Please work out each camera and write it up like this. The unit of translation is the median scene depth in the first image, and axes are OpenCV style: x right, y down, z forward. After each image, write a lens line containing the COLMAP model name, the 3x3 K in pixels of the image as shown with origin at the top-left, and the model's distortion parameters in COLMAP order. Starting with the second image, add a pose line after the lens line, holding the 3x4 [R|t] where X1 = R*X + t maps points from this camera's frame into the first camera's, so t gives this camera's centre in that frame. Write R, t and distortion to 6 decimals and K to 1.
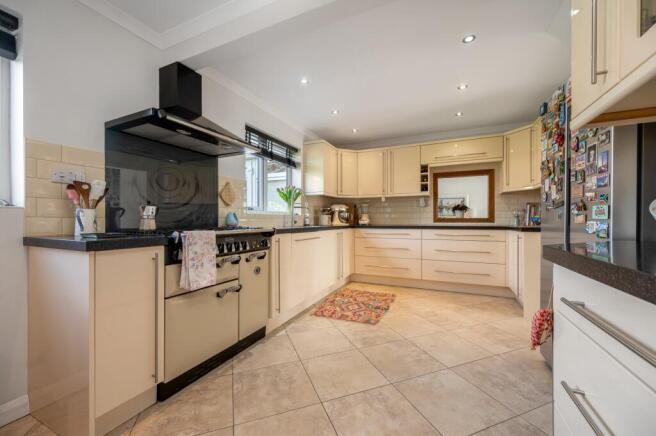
lens RADIAL K [[257.7, 0, 329.6], [0, 257.7, 219.2], [0, 0, 1]] dist [-0.001060, -0.000574]
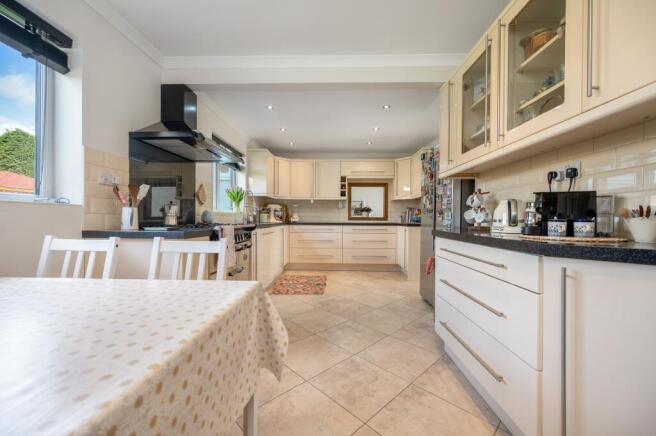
lens RADIAL K [[257.7, 0, 328.7], [0, 257.7, 216.6], [0, 0, 1]] dist [-0.001060, -0.000574]
pose [[0.920167, 0.011086, 0.391370, -0.286535], [-0.010358, 0.999938, -0.003973, -0.000802], [-0.391390, -0.000398, 0.920225, -0.238755]]
